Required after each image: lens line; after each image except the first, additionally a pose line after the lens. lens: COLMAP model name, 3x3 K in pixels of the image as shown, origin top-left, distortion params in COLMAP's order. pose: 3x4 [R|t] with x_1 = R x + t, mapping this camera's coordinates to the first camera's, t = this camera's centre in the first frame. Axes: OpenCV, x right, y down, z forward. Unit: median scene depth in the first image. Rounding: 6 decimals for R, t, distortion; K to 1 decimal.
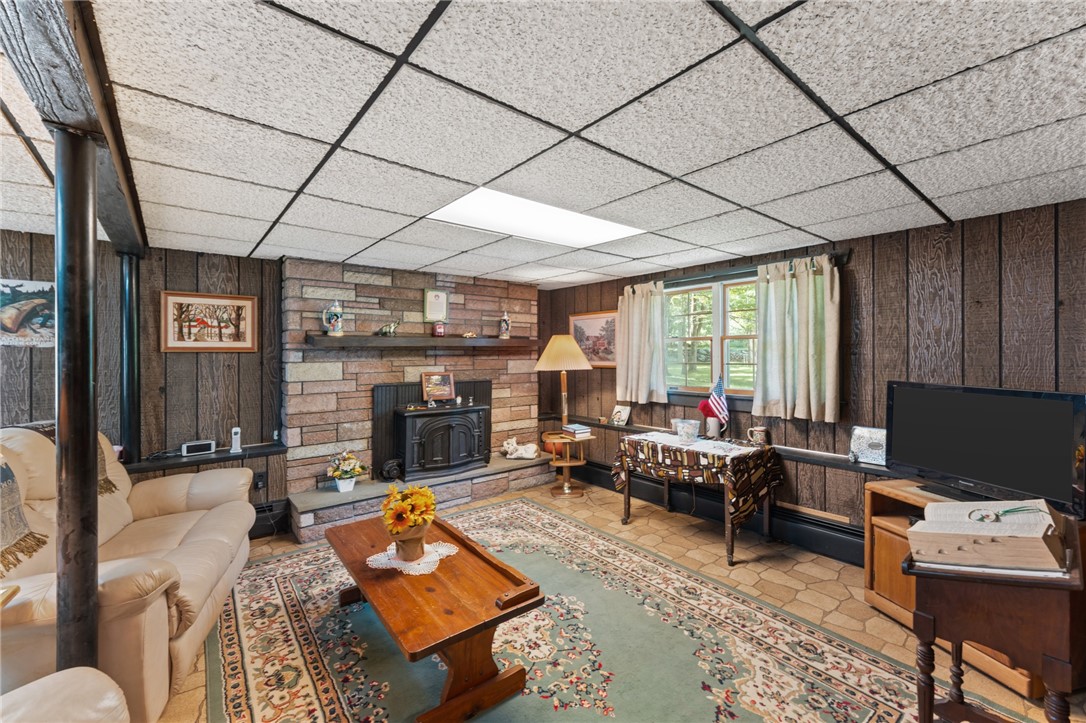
lens RADIAL K [[440.6, 0, 541.8], [0, 440.6, 351.2], [0, 0, 1]] dist [0.000271, 0.000136]
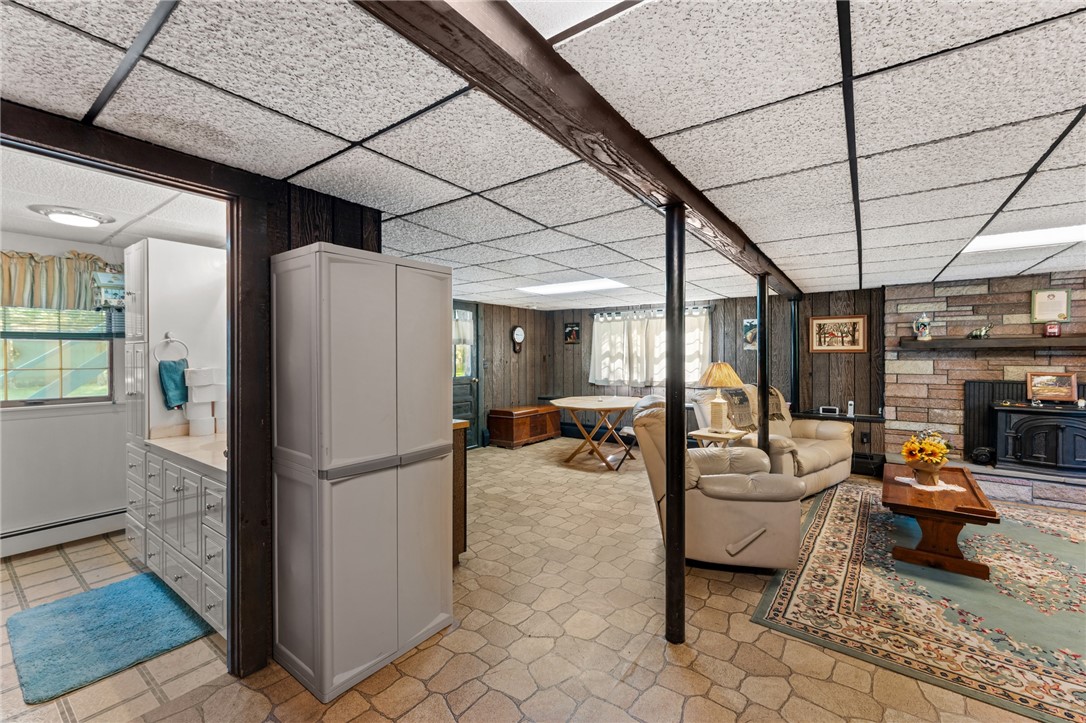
lens RADIAL K [[440.6, 0, 545.1], [0, 440.6, 353.9], [0, 0, 1]] dist [0.000271, 0.000136]
pose [[0.244795, 0.002032, -0.969573, 0.512221], [0.003328, 0.999990, 0.002936, -0.001127], [0.969569, -0.003945, 0.244786, -0.396984]]
